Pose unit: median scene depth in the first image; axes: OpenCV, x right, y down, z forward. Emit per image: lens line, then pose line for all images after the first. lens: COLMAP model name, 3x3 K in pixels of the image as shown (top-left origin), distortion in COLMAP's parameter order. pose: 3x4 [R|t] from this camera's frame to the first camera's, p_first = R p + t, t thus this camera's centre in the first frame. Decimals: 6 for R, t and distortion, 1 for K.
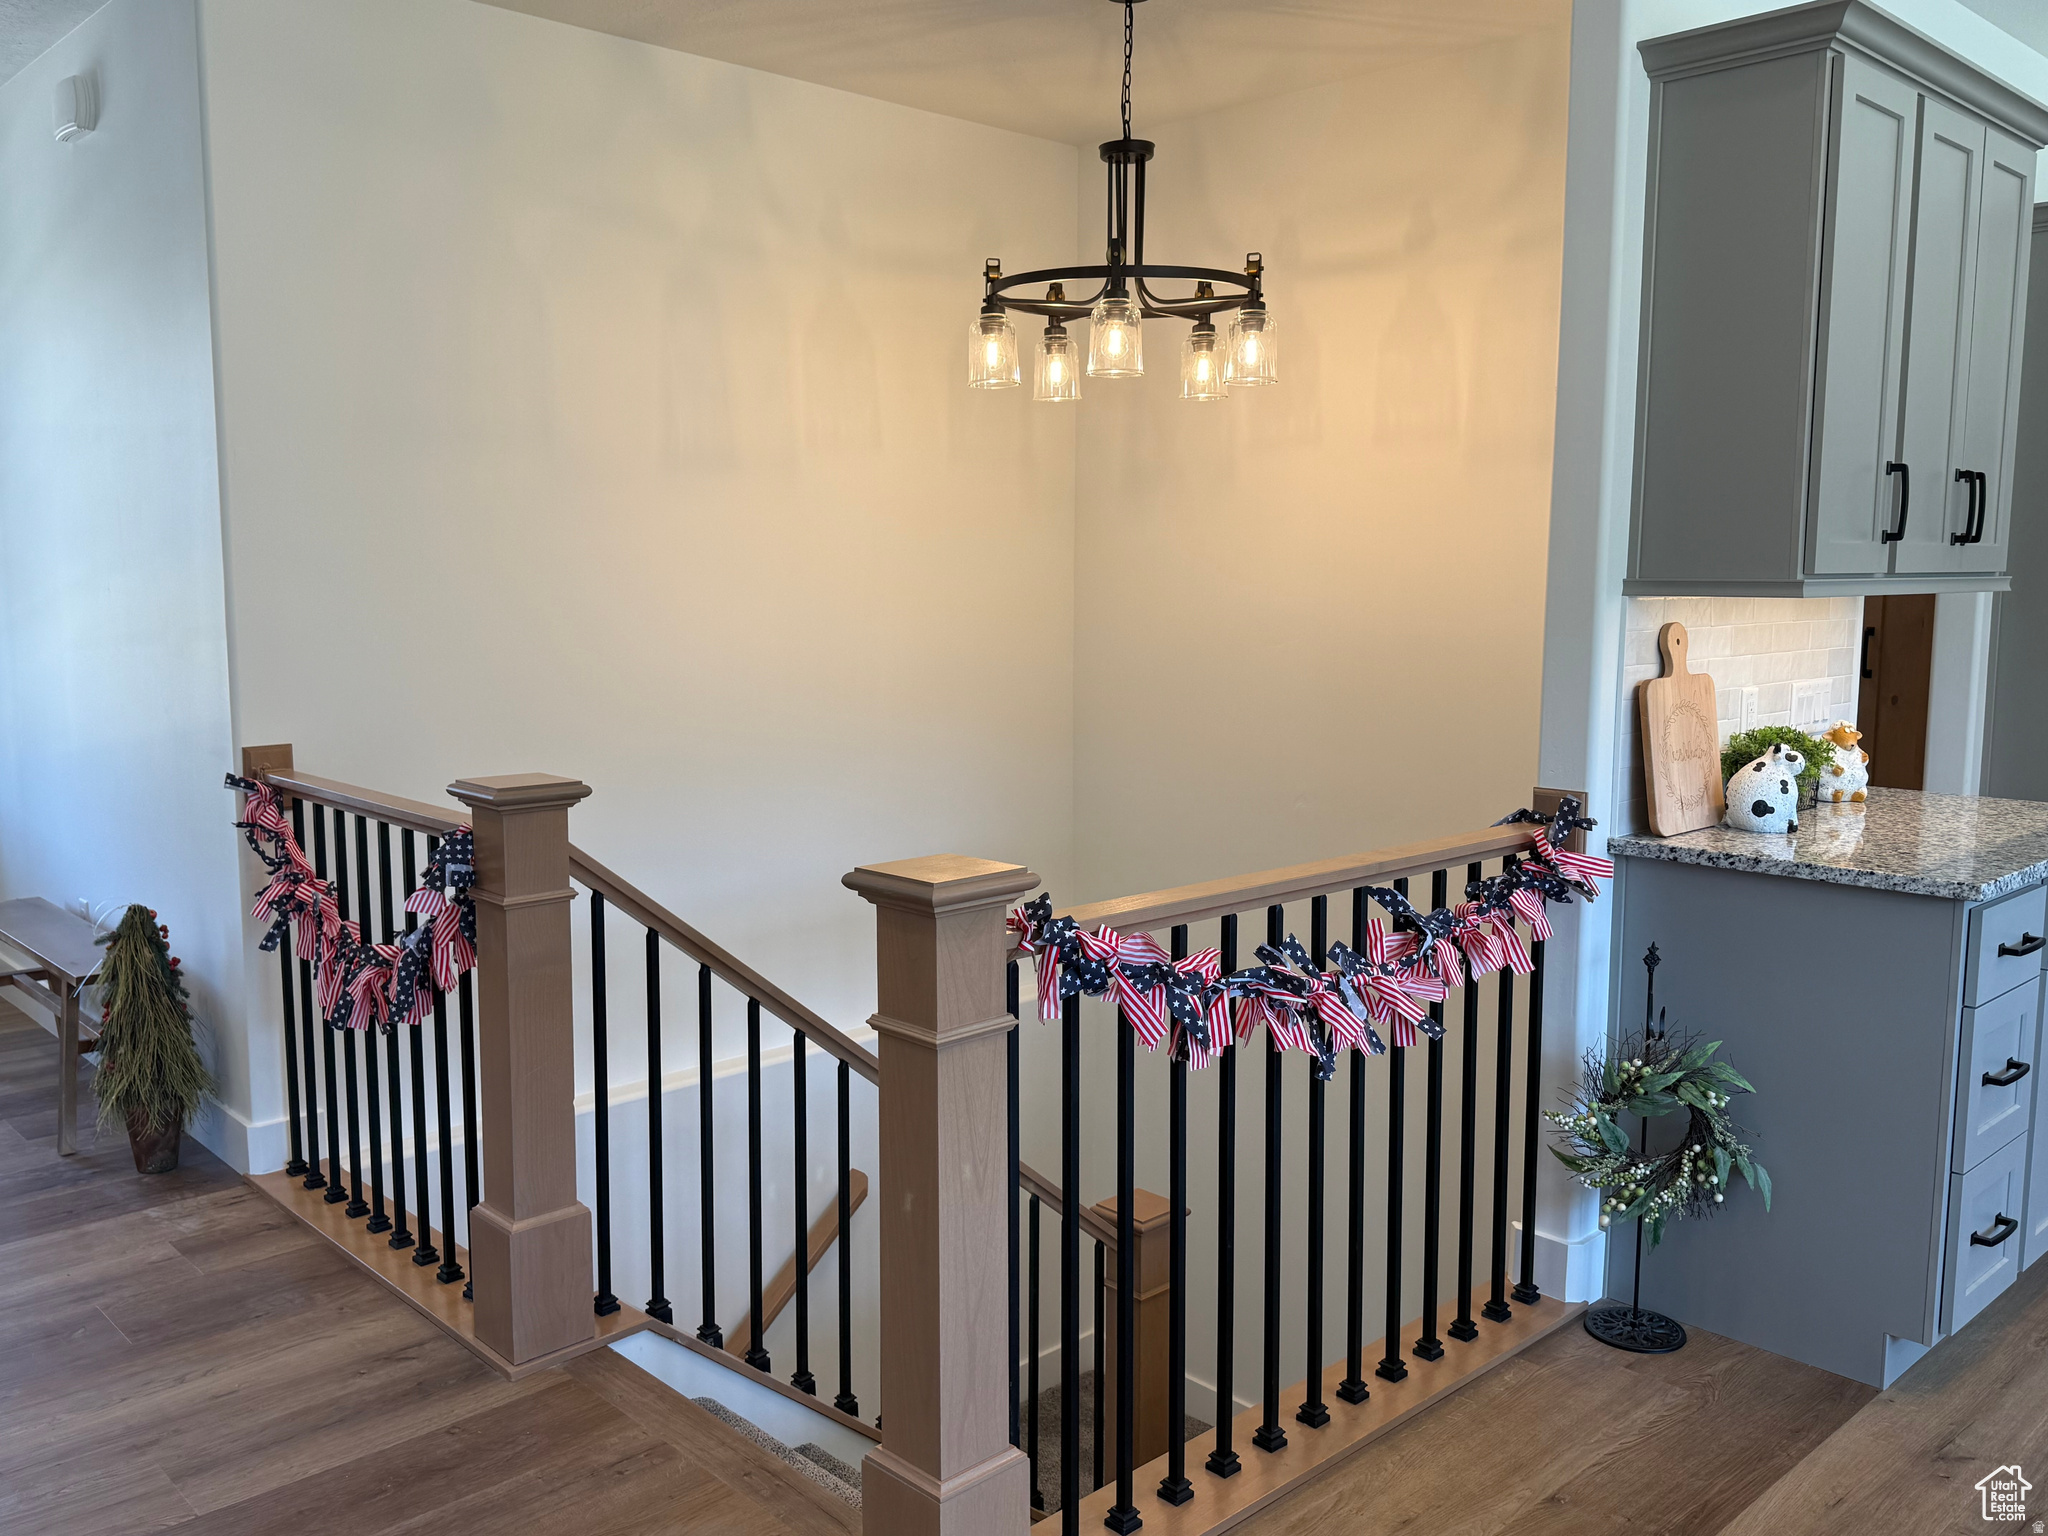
lens RADIAL K [[1679.1, 0, 1029.2], [0, 1679.1, 777.1], [0, 0, 1]] dist [0.068196, -0.098324]
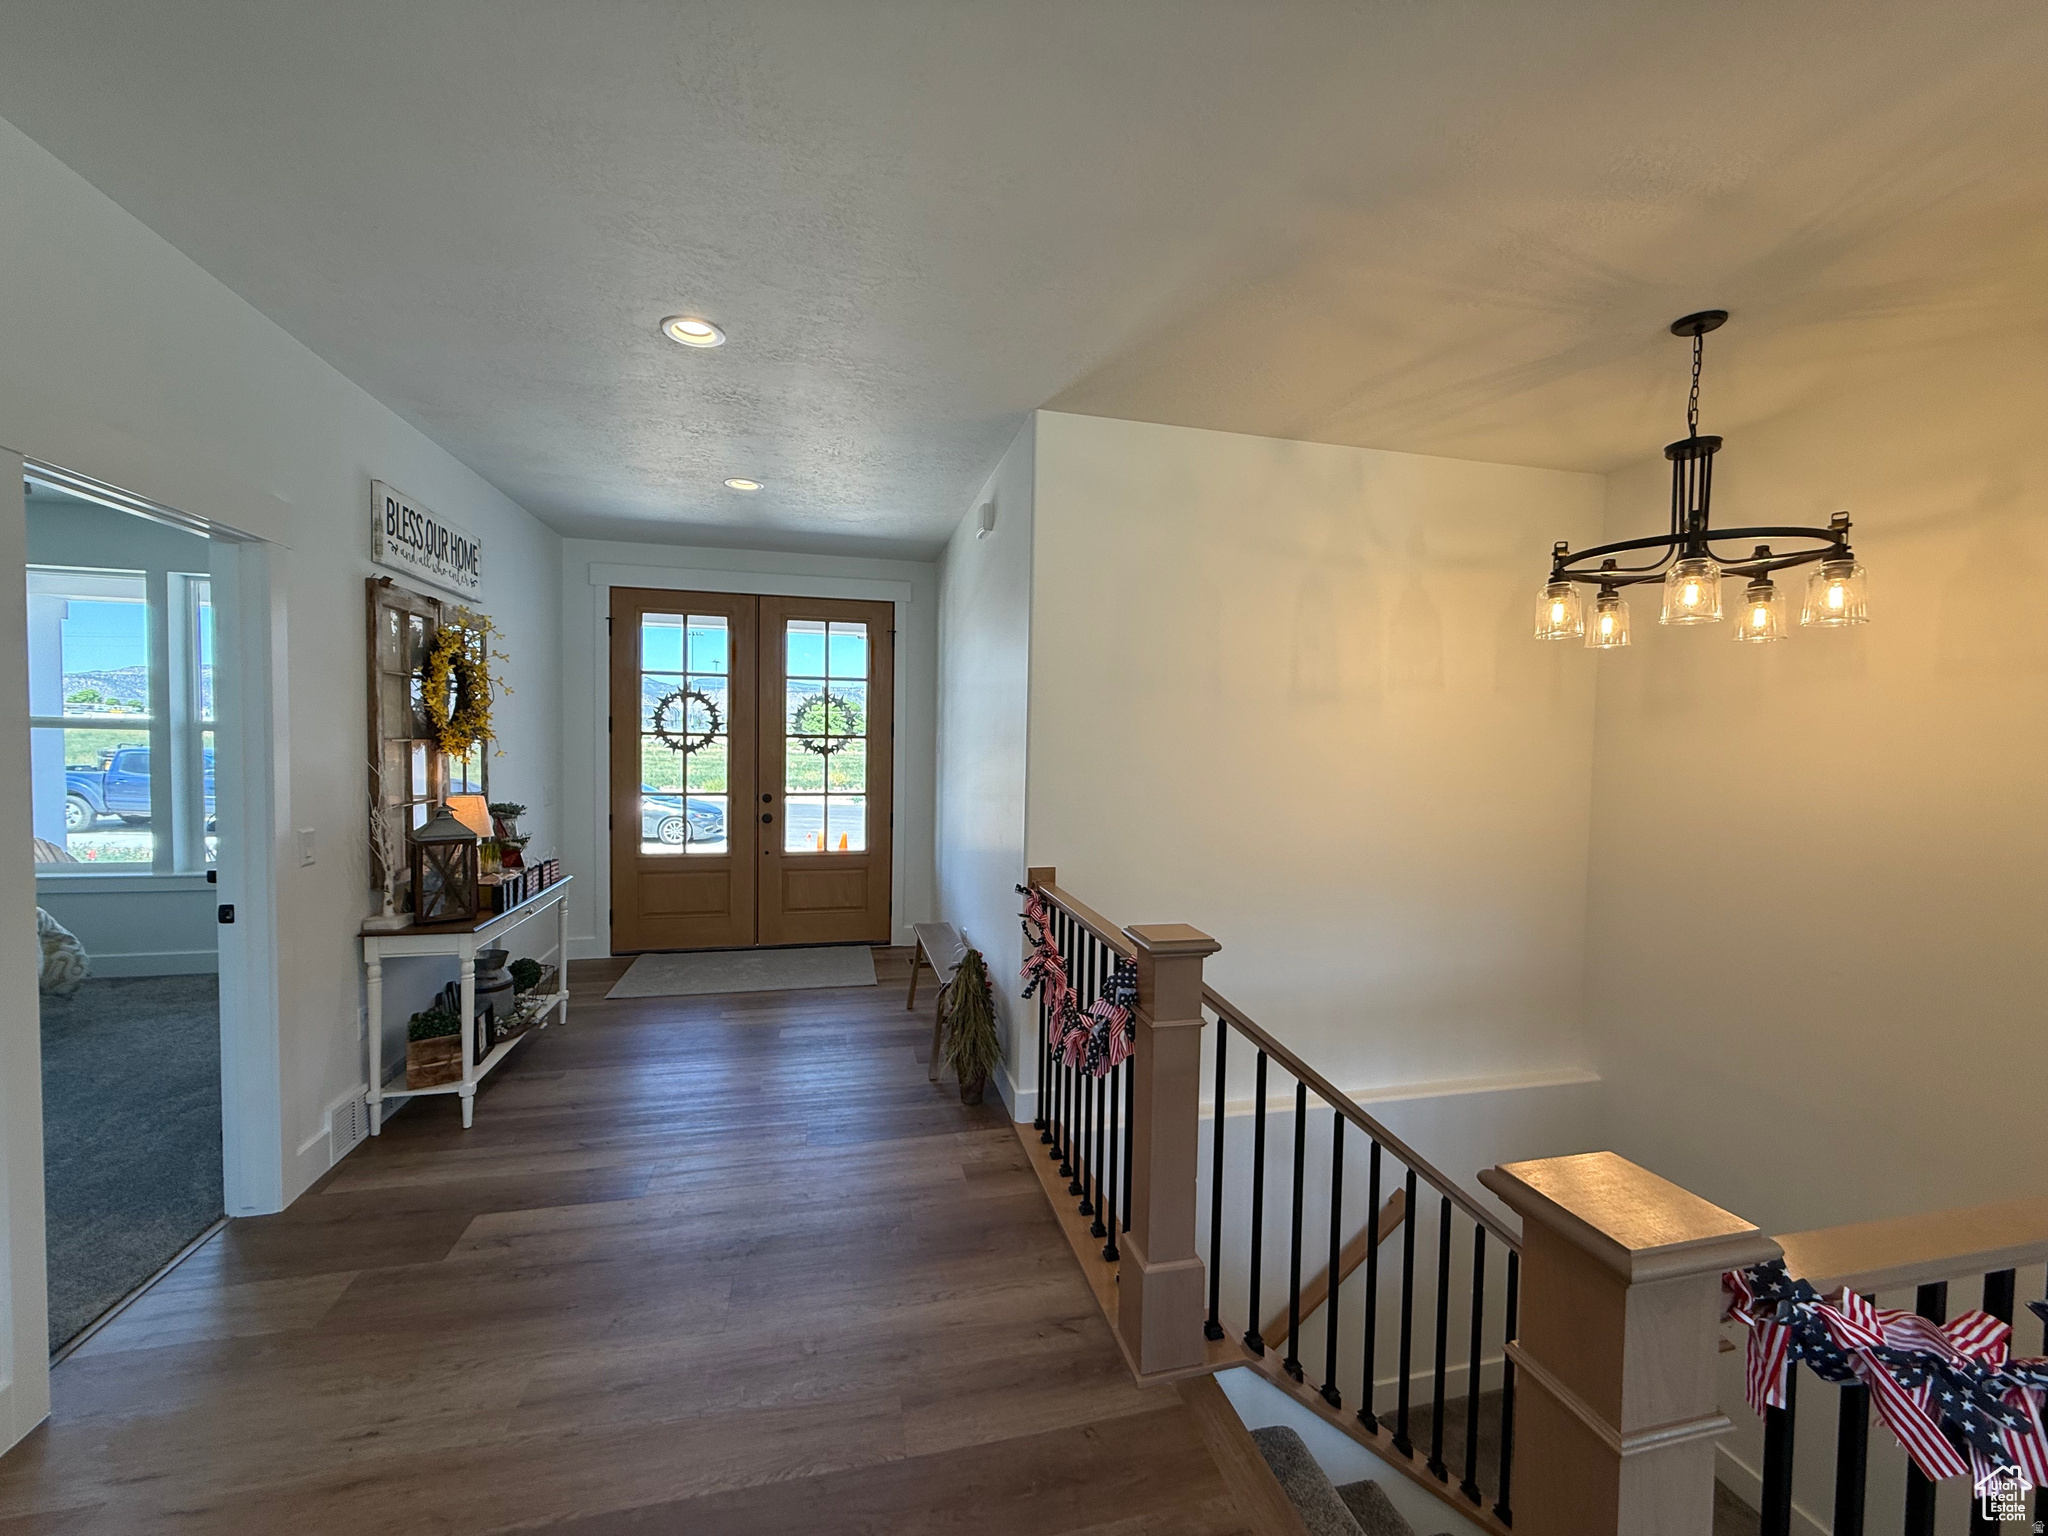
lens RADIAL K [[811.4, 0, 1010.1], [0, 811.4, 768.4], [0, 0, 1]] dist [0.002111, 0.000814]
pose [[0.858352, 0.031831, -0.512072, -0.062477], [-0.079473, 0.994276, -0.071409, -0.057117], [0.506868, 0.101990, 0.855969, 0.275779]]
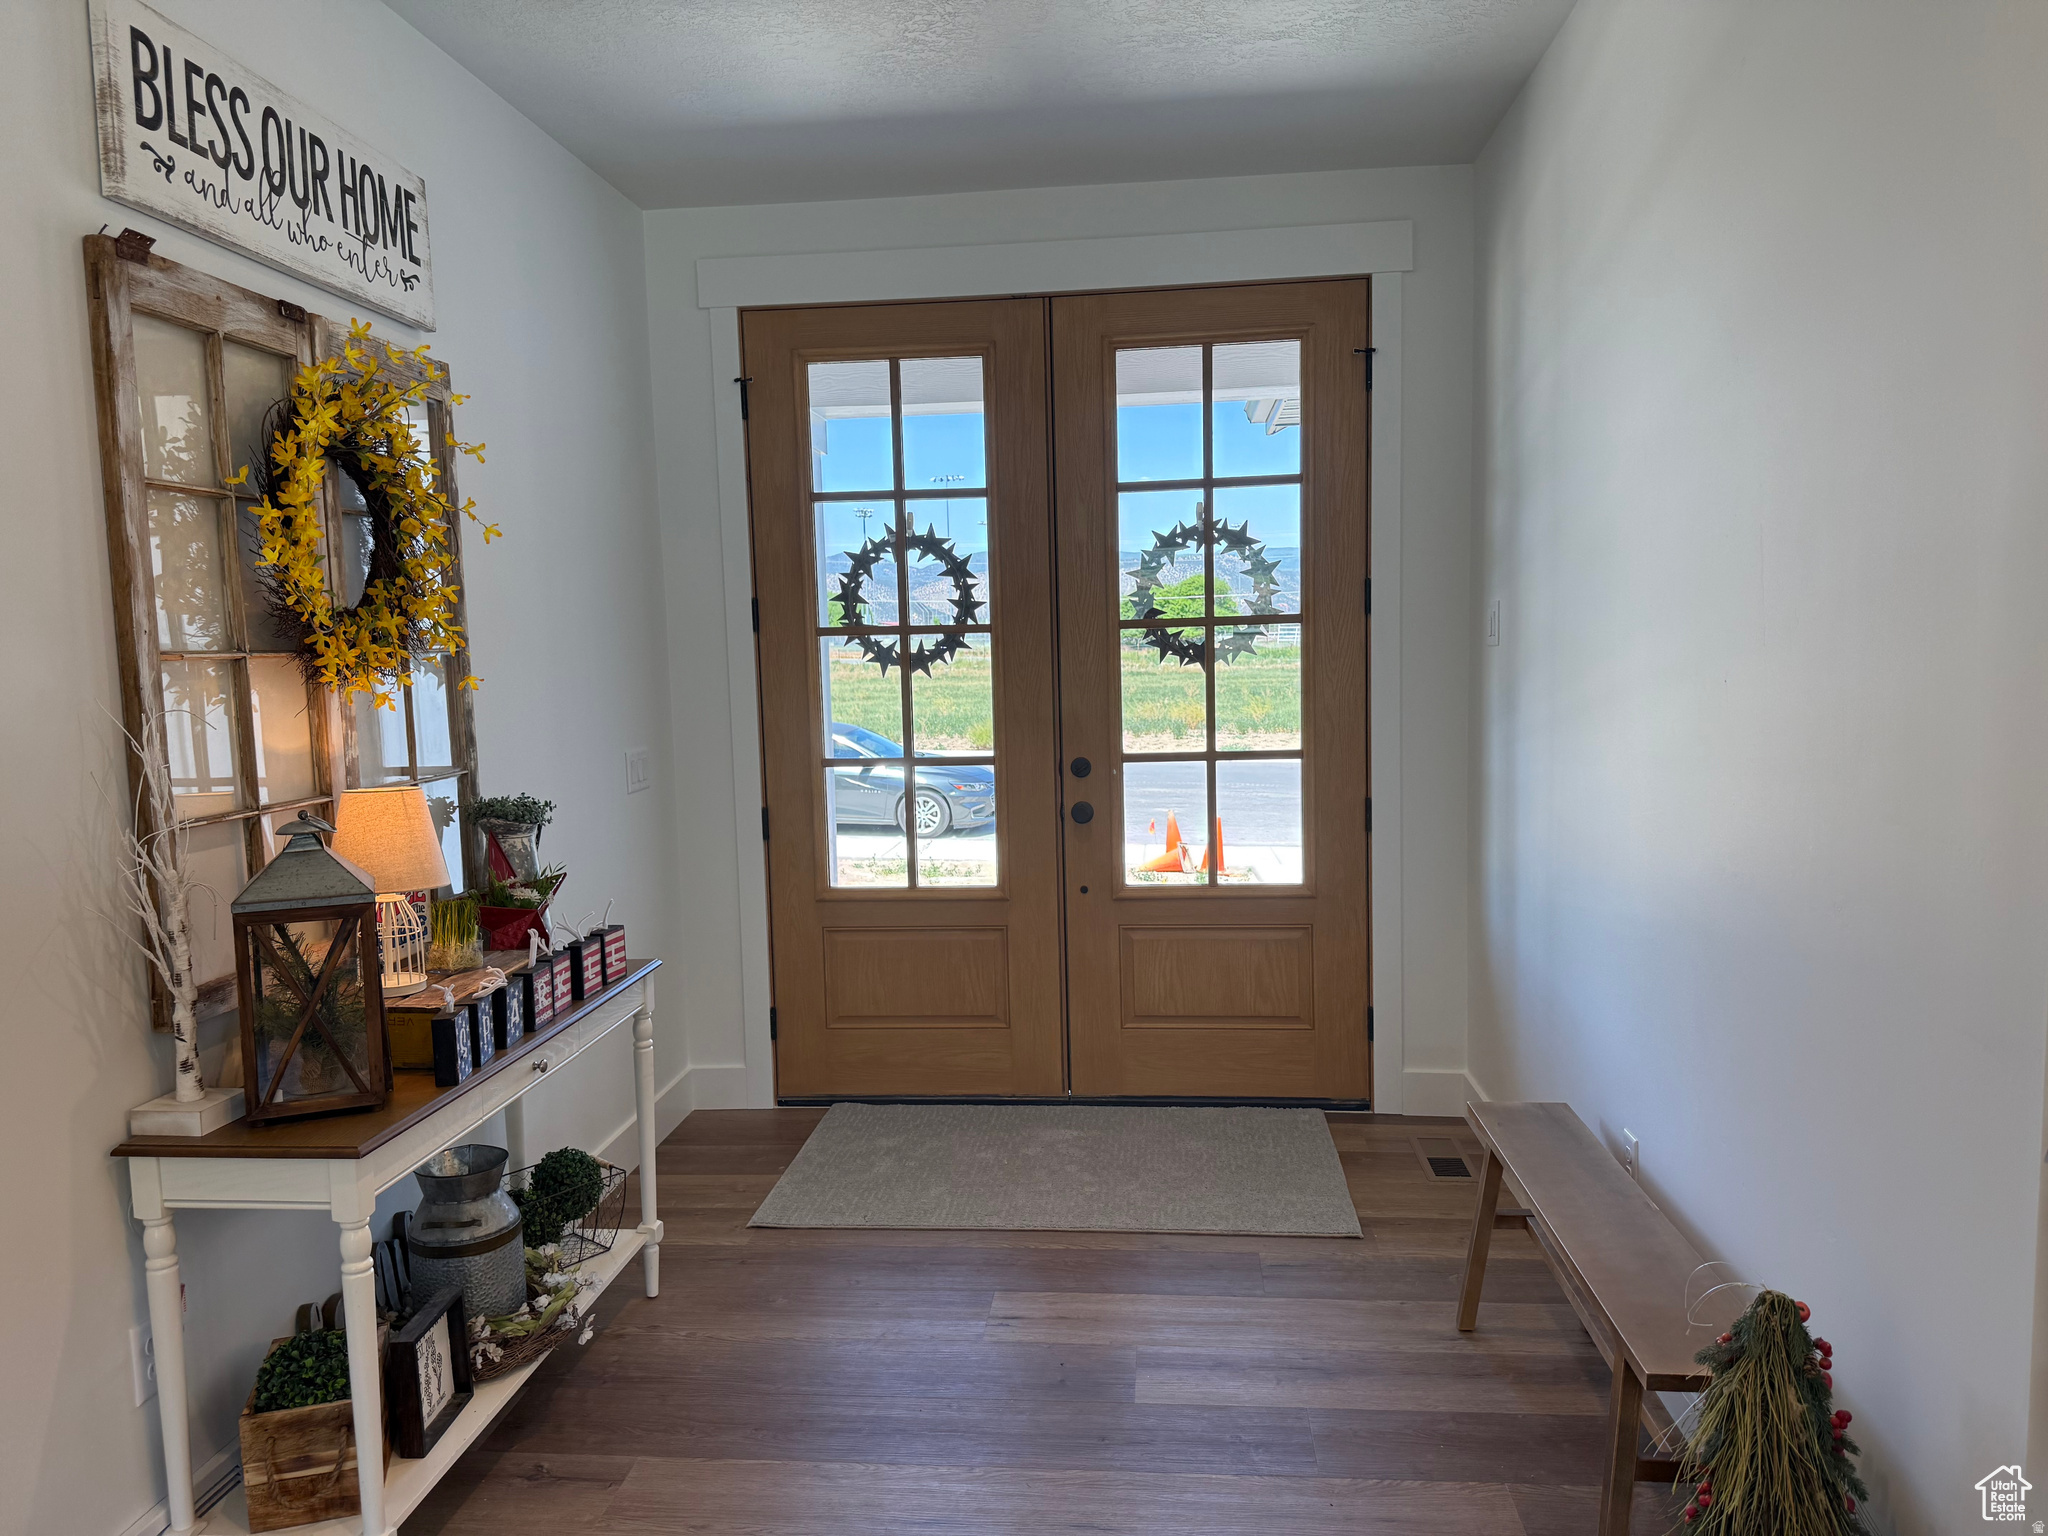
lens RADIAL K [[1447.7, 0, 1016.6], [0, 1447.7, 780.3], [0, 0, 1]] dist [0.060016, -0.075037]
pose [[0.648705, 0.055546, -0.759010, -0.348850], [-0.068684, 0.997536, 0.014300, -0.075751], [0.757934, 0.042856, 0.650922, 0.527716]]
